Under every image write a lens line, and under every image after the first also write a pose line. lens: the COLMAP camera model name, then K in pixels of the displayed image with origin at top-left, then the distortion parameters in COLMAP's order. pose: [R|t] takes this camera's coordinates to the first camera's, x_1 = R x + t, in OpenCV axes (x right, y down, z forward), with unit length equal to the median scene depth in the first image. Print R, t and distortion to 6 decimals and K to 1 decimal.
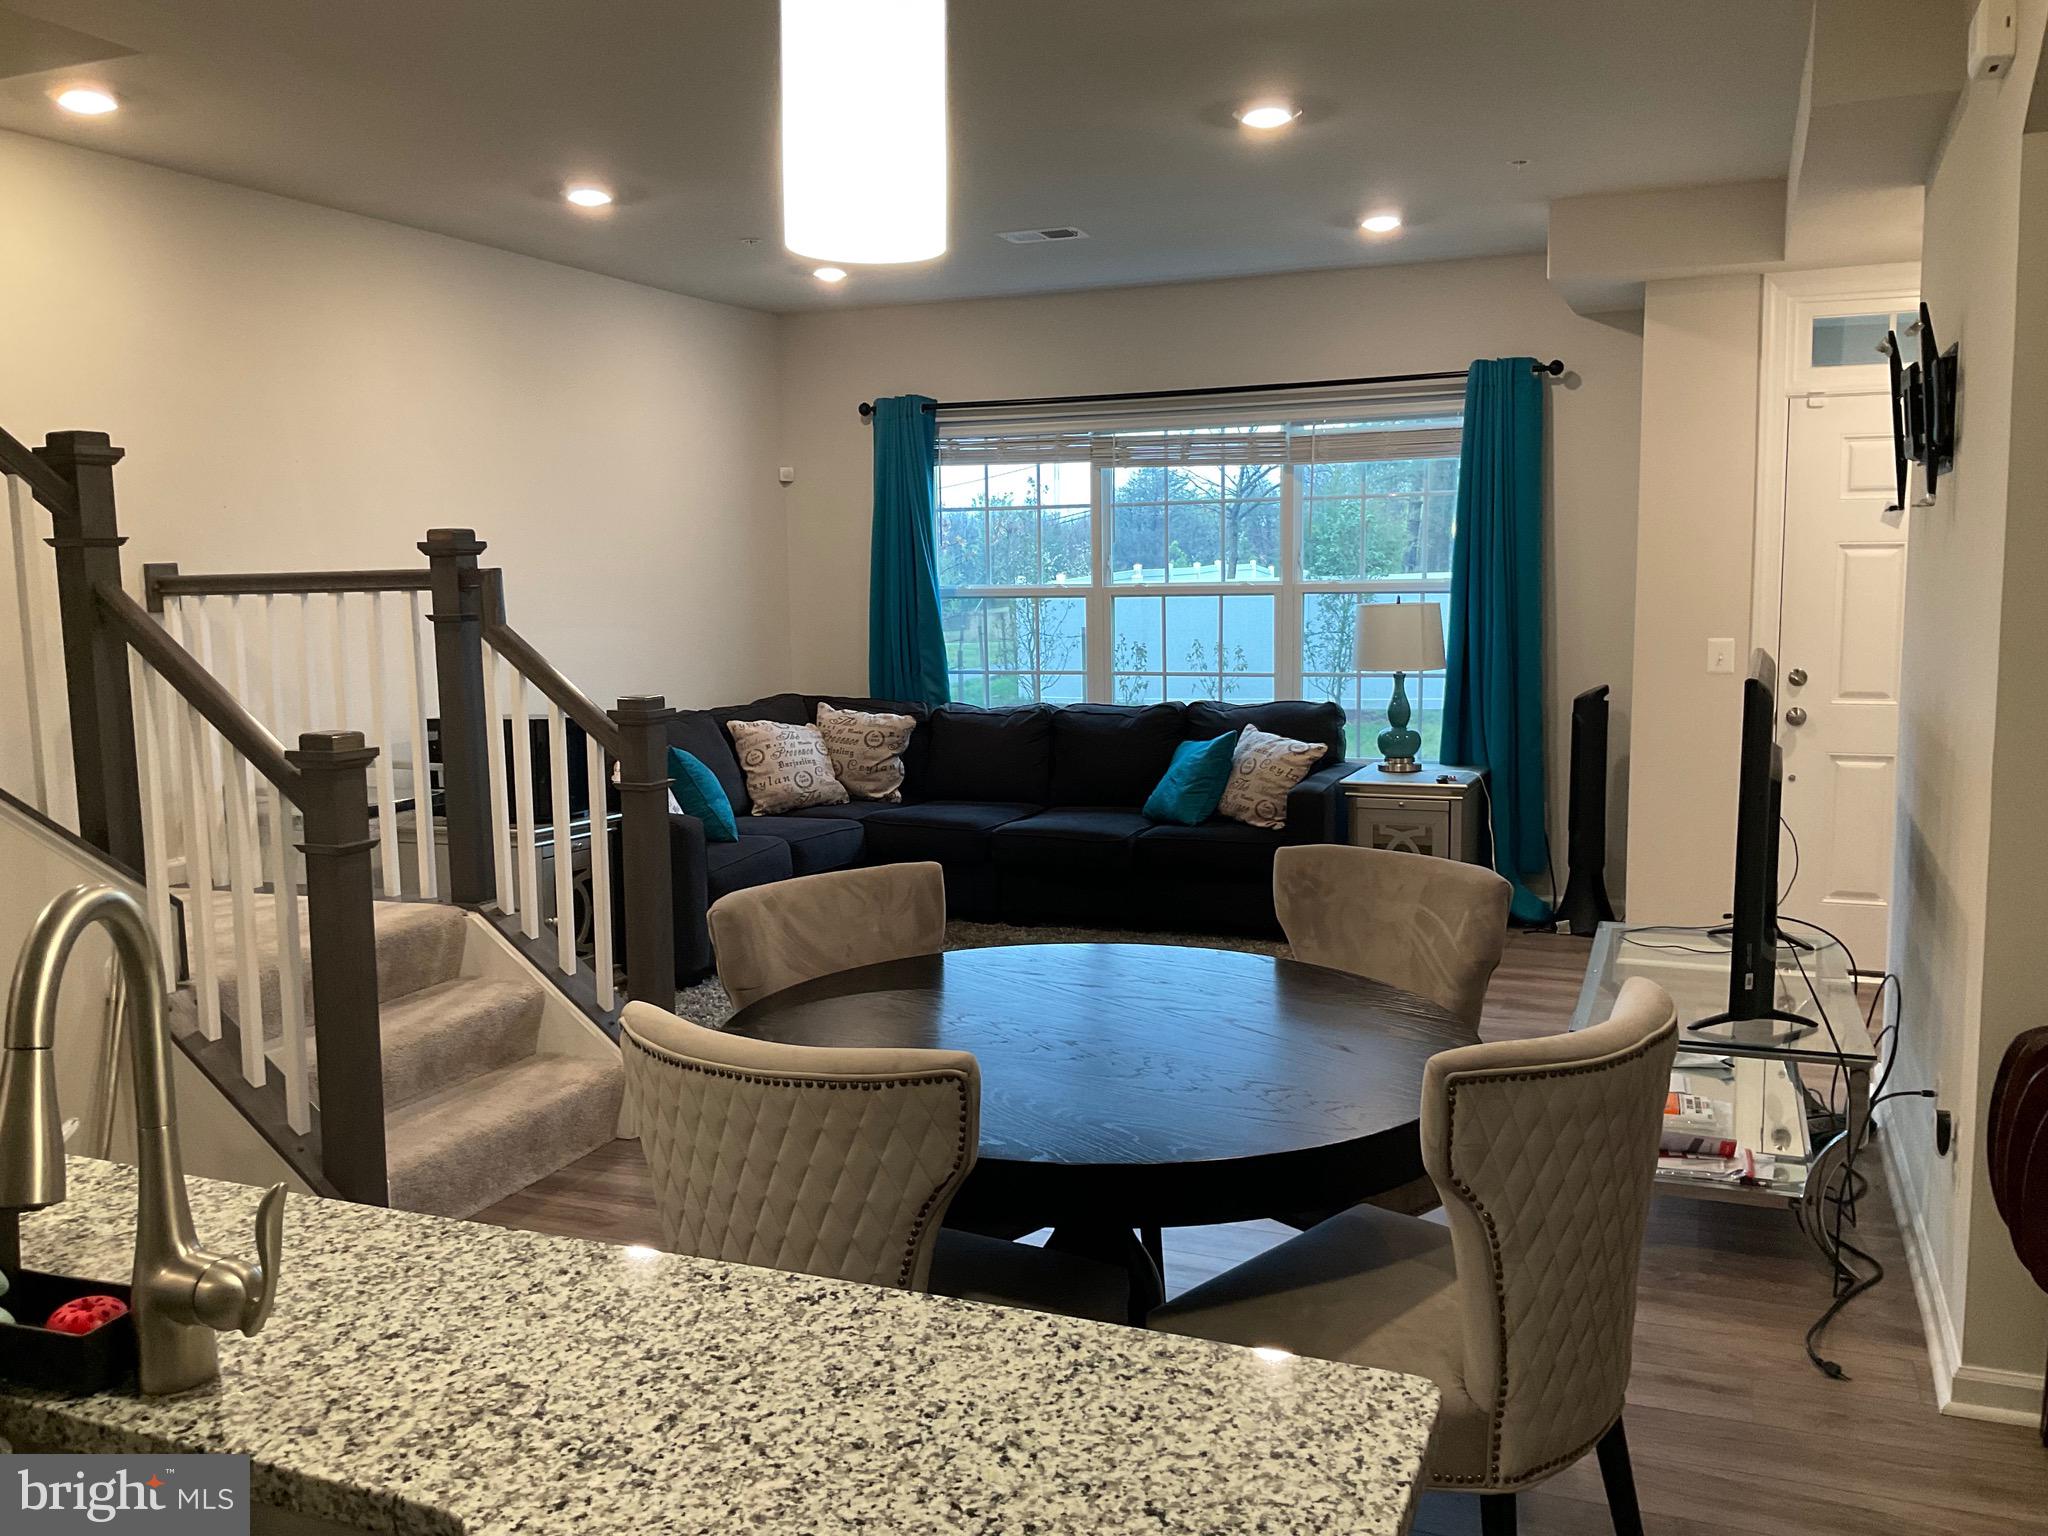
lens RADIAL K [[1714.1, 0, 1025.7], [0, 1714.1, 768.2], [0, 0, 1]] dist [0.092682, -0.172618]
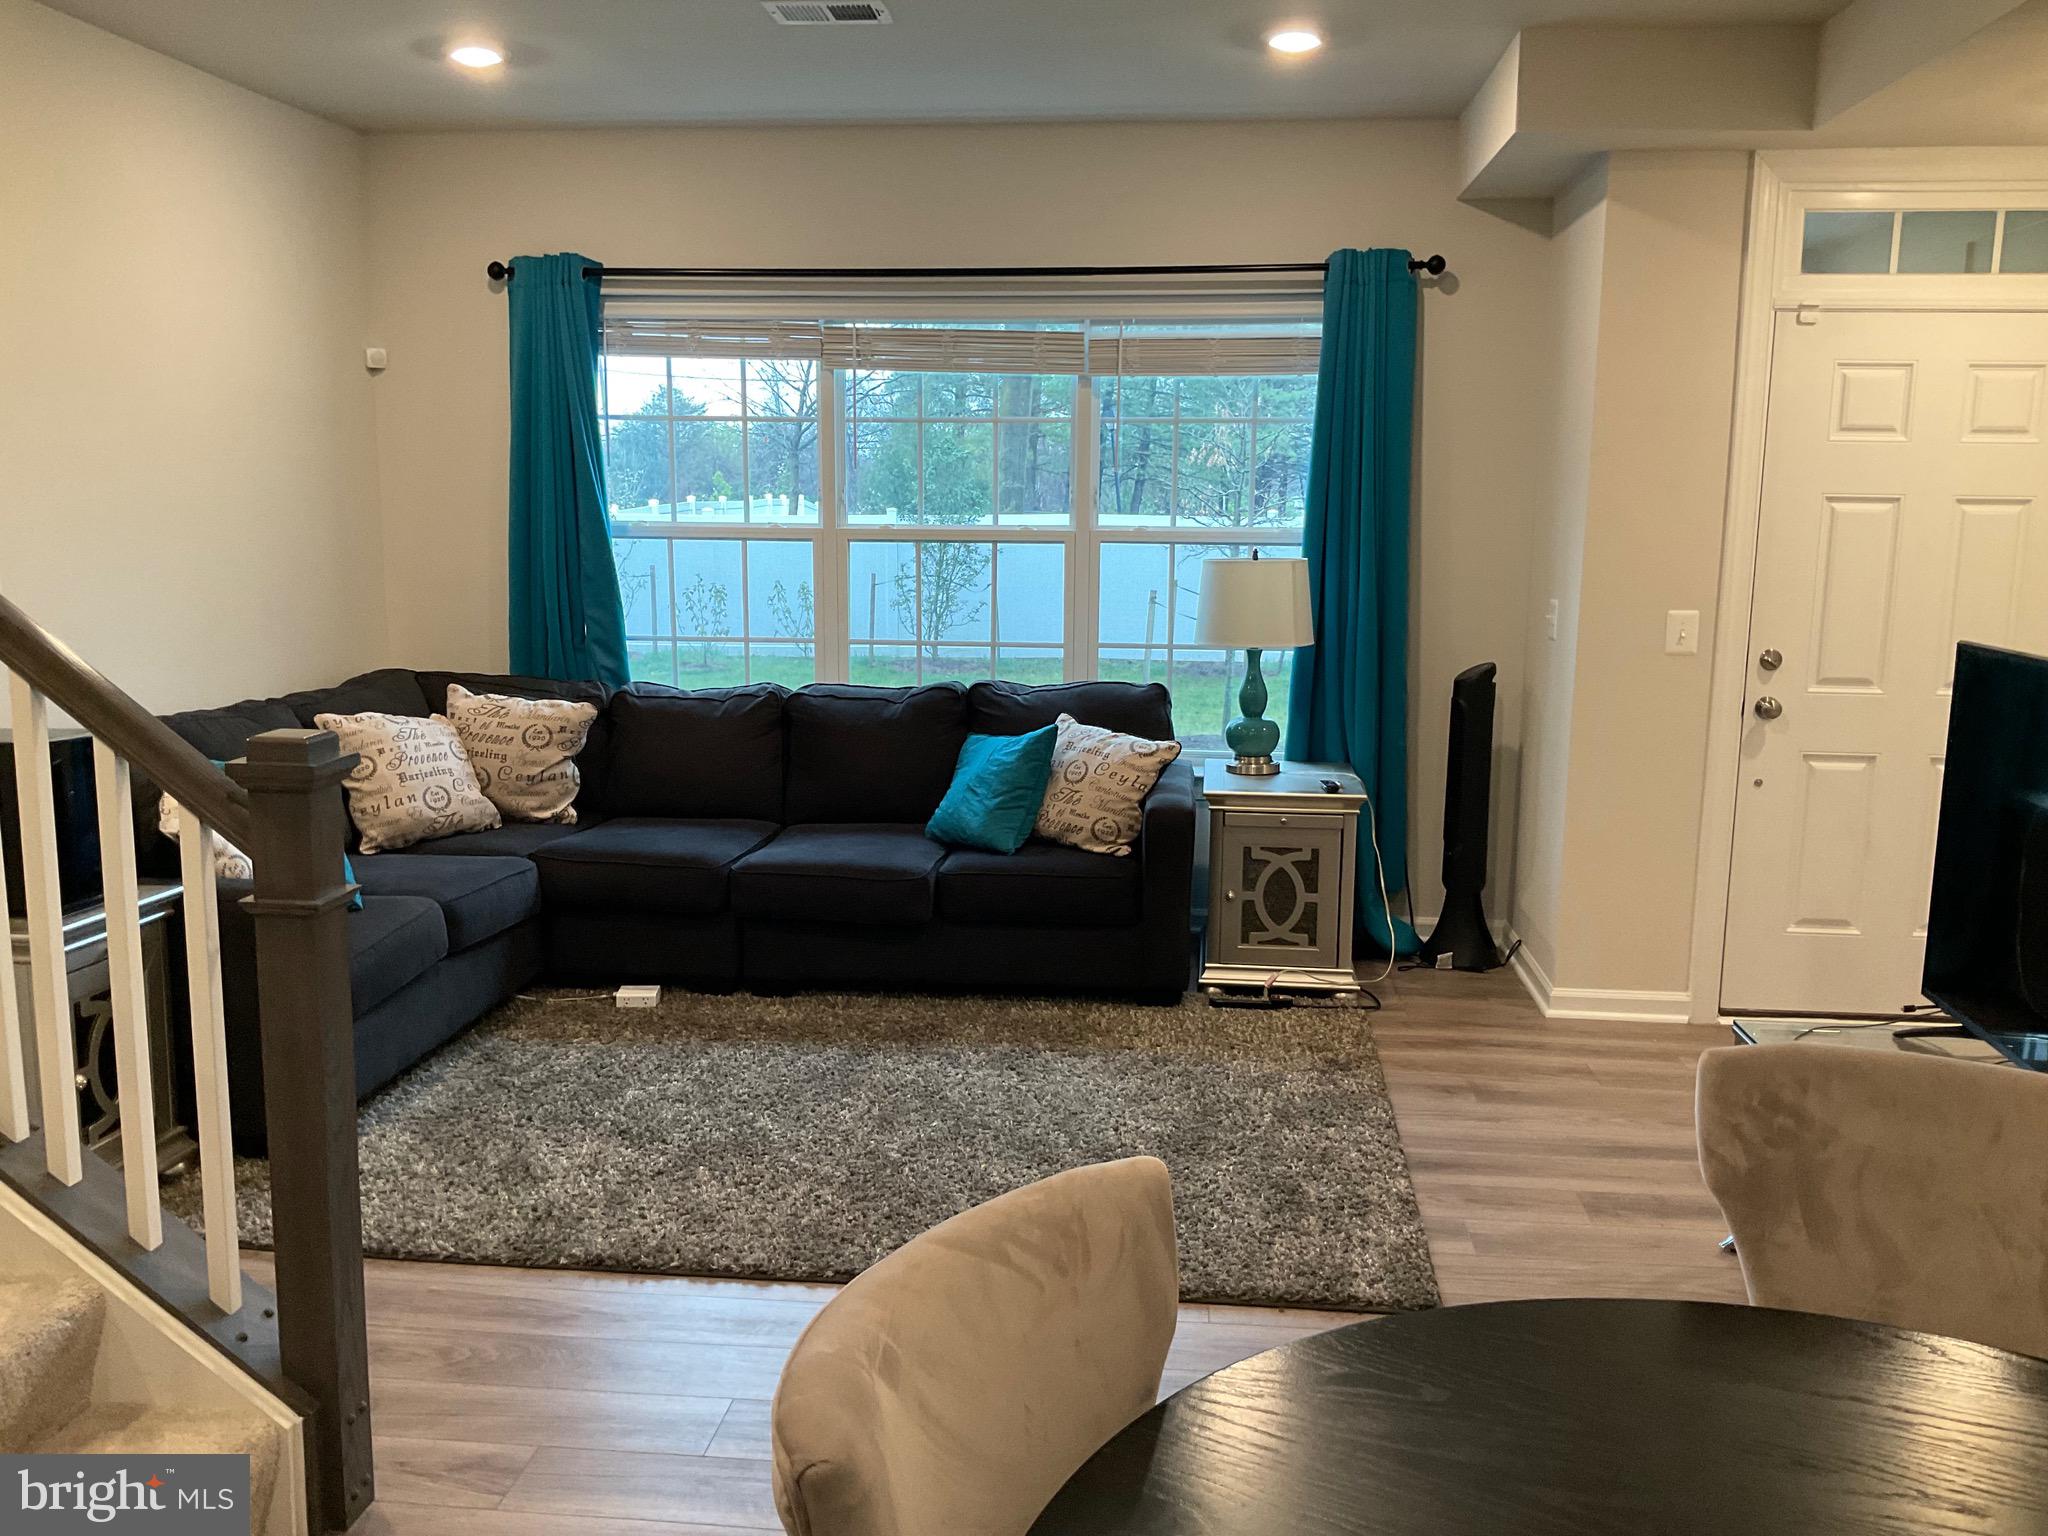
lens RADIAL K [[1714.1, 0, 1035.6], [0, 1714.1, 768.7], [0, 0, 1]] dist [0.092682, -0.172618]
pose [[0.958234, -0.019788, 0.285299, -0.098677], [0.009667, 0.999274, 0.036838, -0.029089], [-0.285821, -0.032542, 0.957730, 0.268631]]
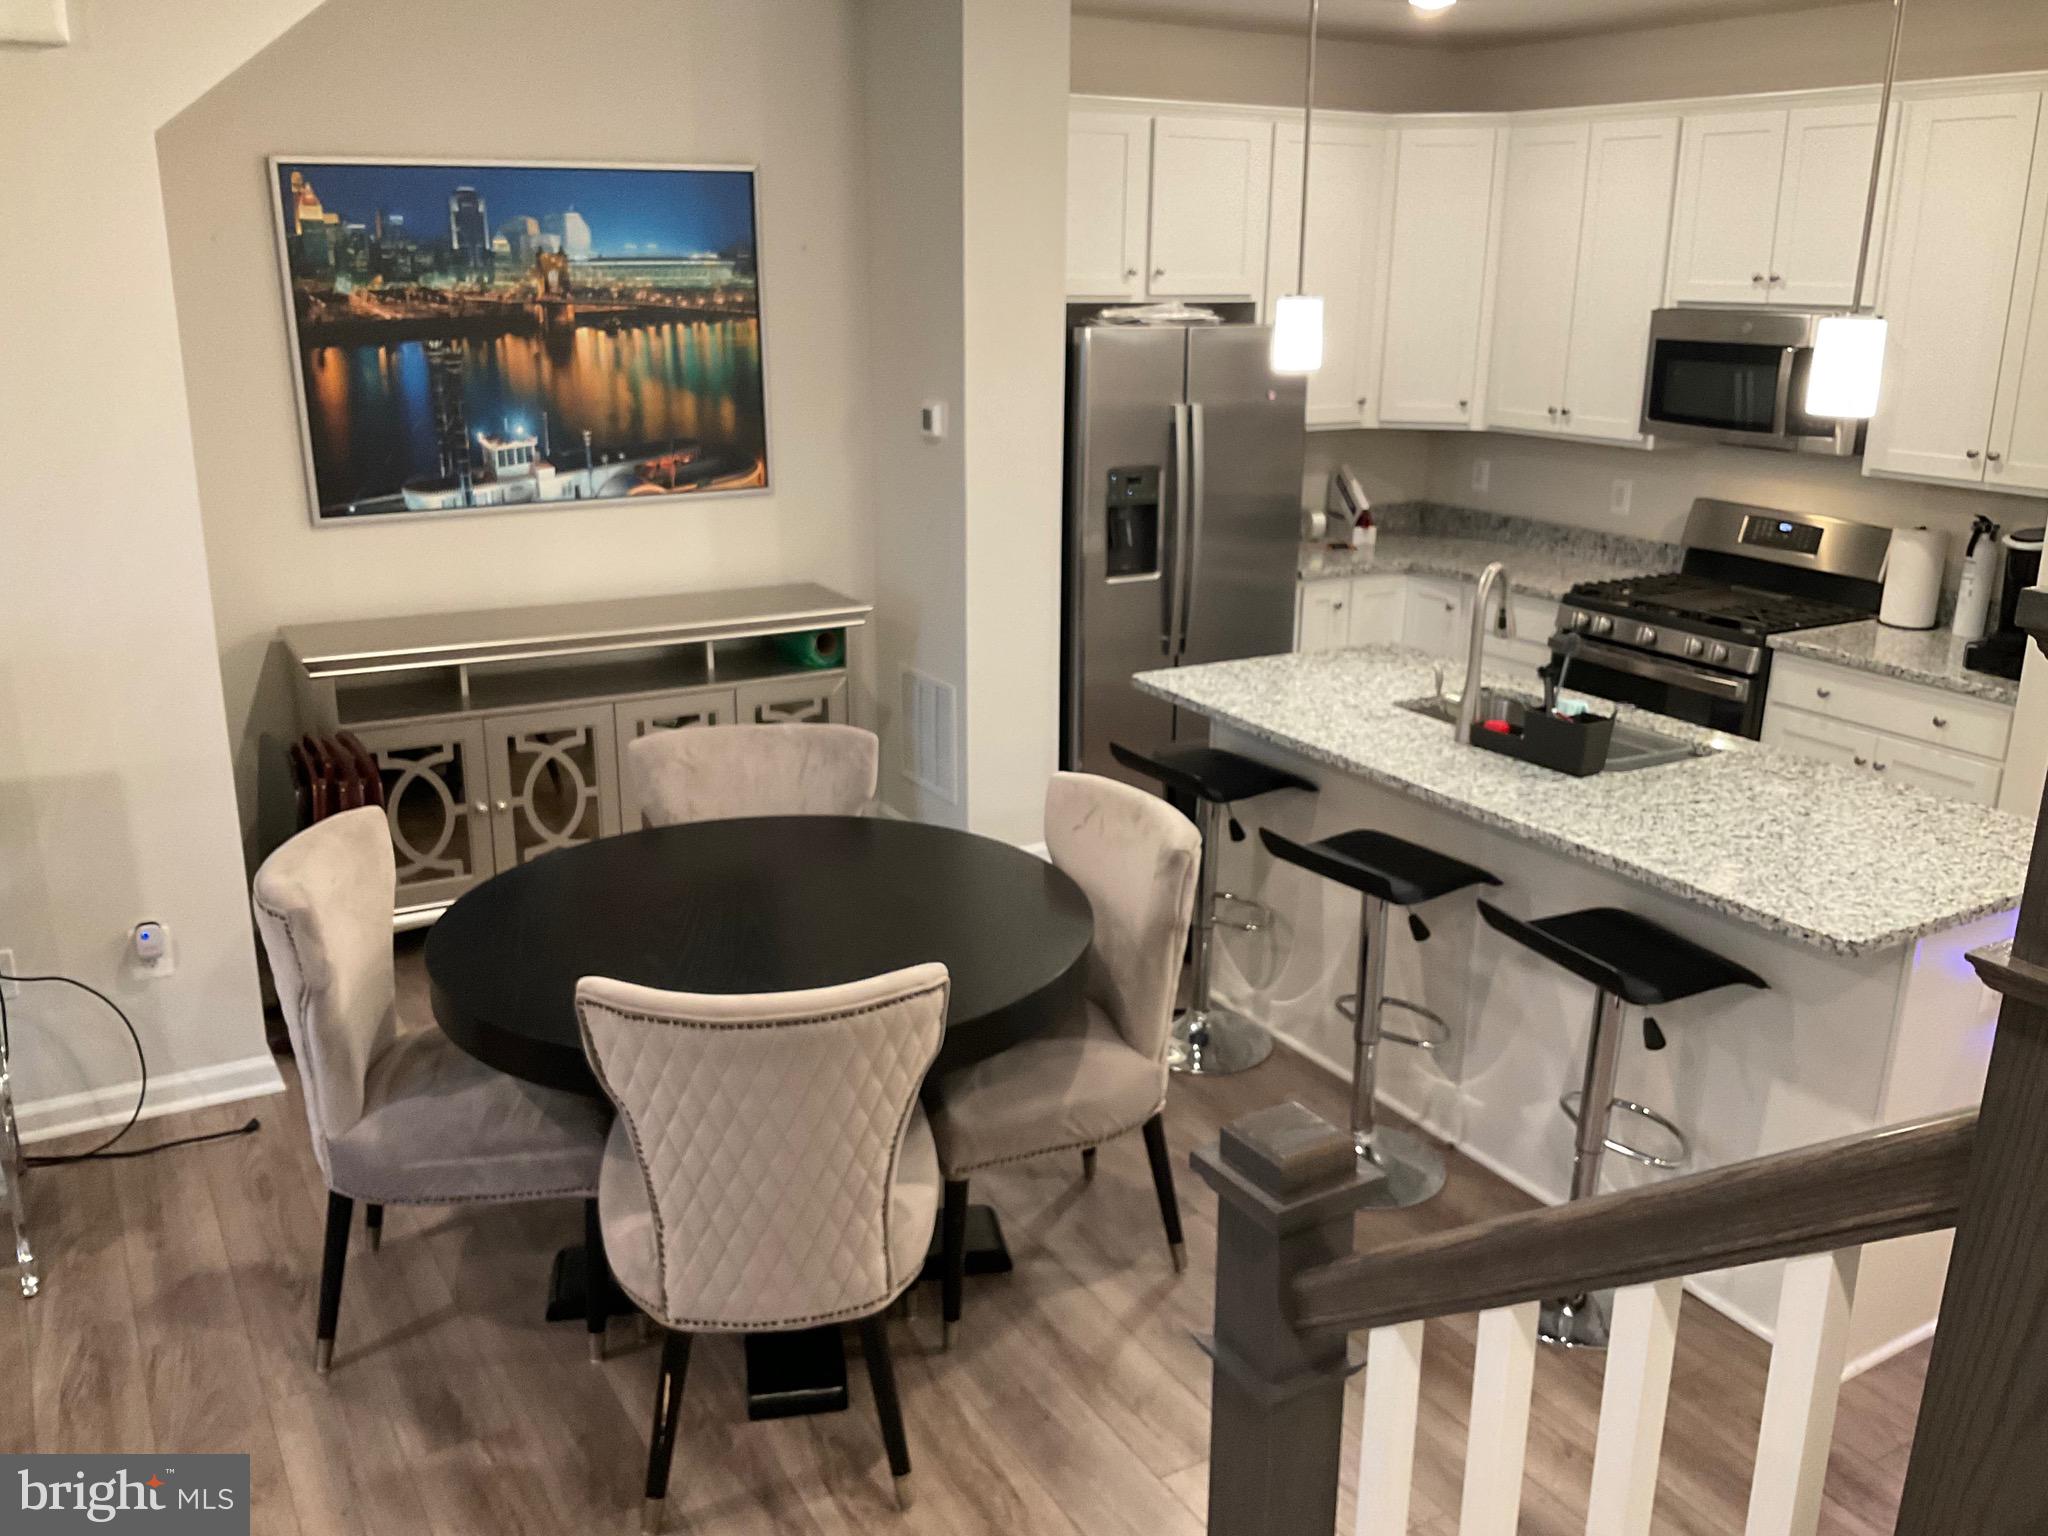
lens RADIAL K [[1714.1, 0, 1019.4], [0, 1714.1, 782.7], [0, 0, 1]] dist [0.092682, -0.172618]
pose [[-0.799828, -0.160016, 0.578508, -0.488743], [0.079543, 0.927053, 0.366397, -0.223773], [-0.594936, 0.339070, -0.728754, 1.113425]]
